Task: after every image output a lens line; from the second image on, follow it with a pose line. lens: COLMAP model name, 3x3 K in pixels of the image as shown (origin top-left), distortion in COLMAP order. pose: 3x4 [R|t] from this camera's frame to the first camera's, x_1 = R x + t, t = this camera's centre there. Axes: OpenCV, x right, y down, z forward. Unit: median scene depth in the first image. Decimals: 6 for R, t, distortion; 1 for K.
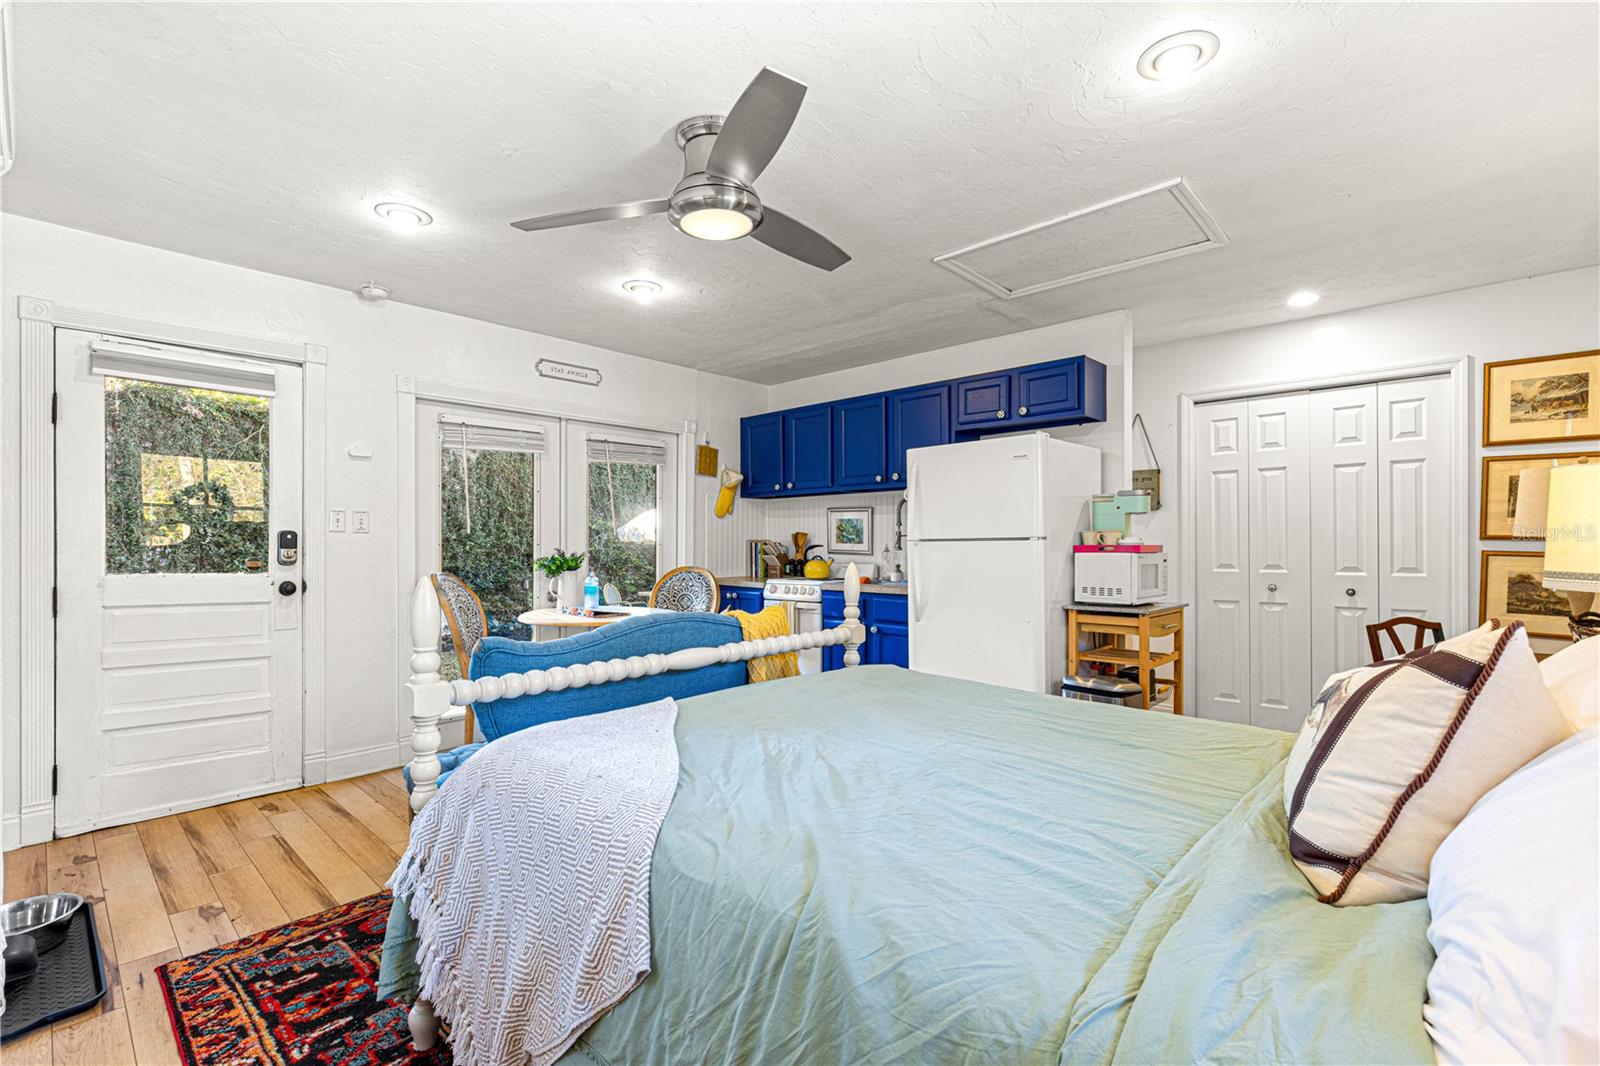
lens RADIAL K [[715.2, 0, 807.2], [0, 715.2, 544.3], [0, 0, 1]] dist [0.003125, -0.000260]
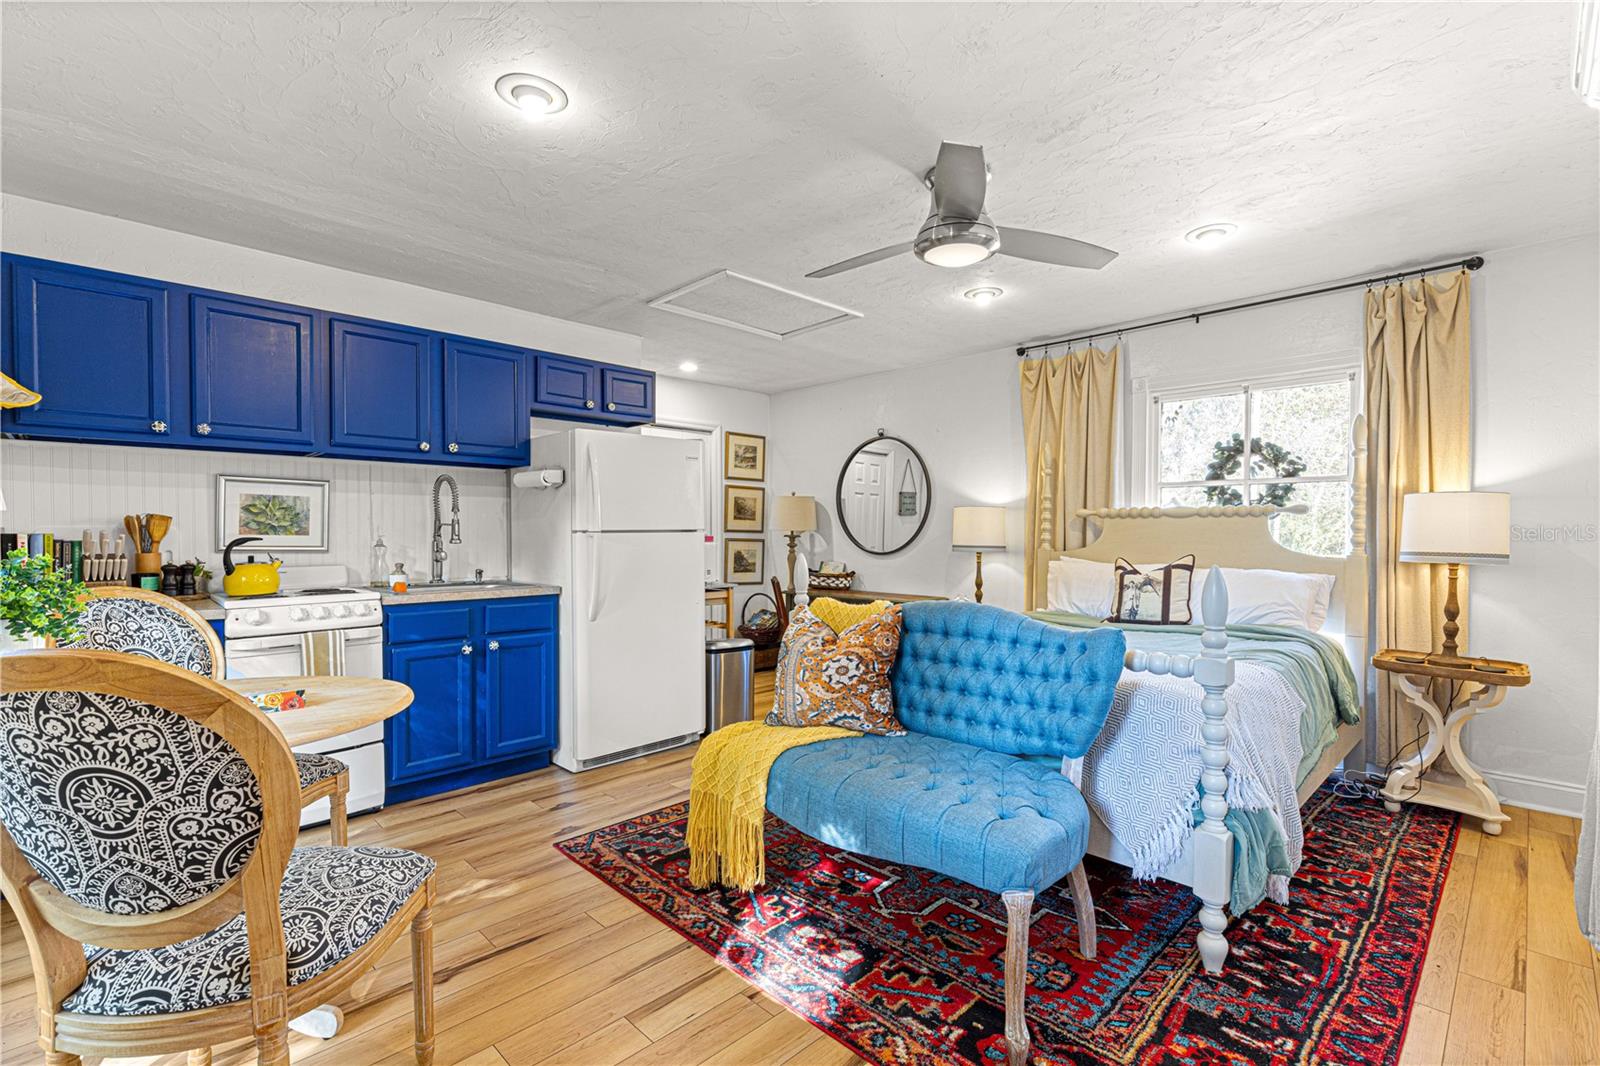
lens RADIAL K [[715.2, 0, 810.9], [0, 715.2, 526.6], [0, 0, 1]] dist [0.003125, -0.000260]
pose [[0.030583, 0.010136, 0.999481, -0.884363], [0.001888, 0.999946, -0.010199, -0.001592], [-0.999530, 0.002199, 0.030562, 0.830678]]
